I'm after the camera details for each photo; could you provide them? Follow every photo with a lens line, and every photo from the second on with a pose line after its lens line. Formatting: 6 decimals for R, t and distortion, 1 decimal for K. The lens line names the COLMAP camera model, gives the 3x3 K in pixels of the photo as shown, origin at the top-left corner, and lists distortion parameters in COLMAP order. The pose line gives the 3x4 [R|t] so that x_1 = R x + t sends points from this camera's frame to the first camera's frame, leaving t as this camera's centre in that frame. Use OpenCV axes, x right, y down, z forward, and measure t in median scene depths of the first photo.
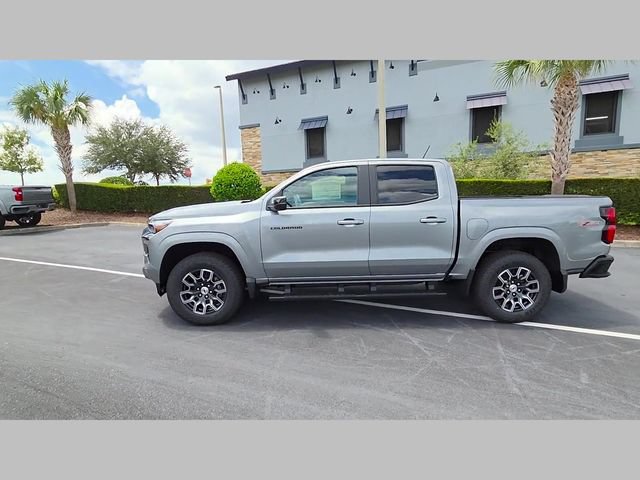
lens RADIAL K [[328.2, 0, 333.9], [0, 328.2, 242.3], [0, 0, 1]] dist [0.005746, -0.001367]
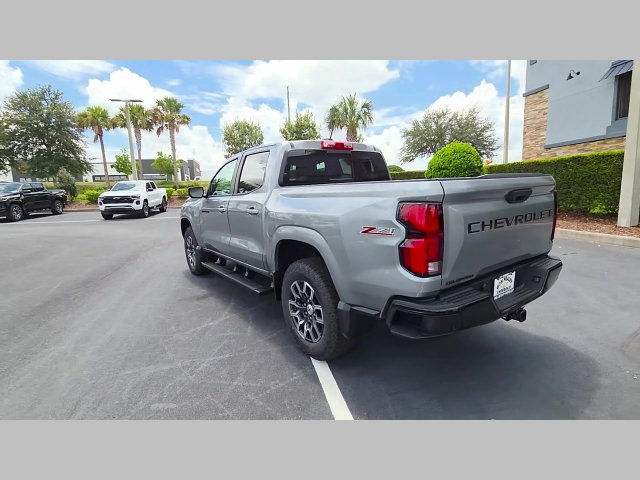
lens RADIAL K [[328.2, 0, 316.0], [0, 328.2, 251.0], [0, 0, 1]] dist [0.005746, -0.001367]
pose [[0.565917, 0.146164, -0.811403, 1.135035], [-0.084084, 0.989260, 0.119558, -0.078108], [0.820163, 0.000566, 0.572129, 0.596535]]
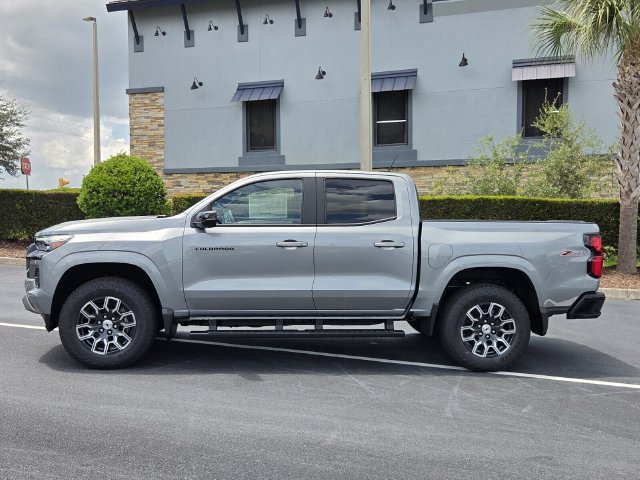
lens RADIAL K [[625.9, 0, 335.8], [0, 625.9, 249.5], [0, 0, 1]] dist [0.048468, 0.000000]
pose [[0.997541, 0.026255, 0.064985, 0.056963], [-0.020291, 0.995663, -0.090797, 0.092139], [-0.067087, 0.089255, 0.993747, -0.576225]]
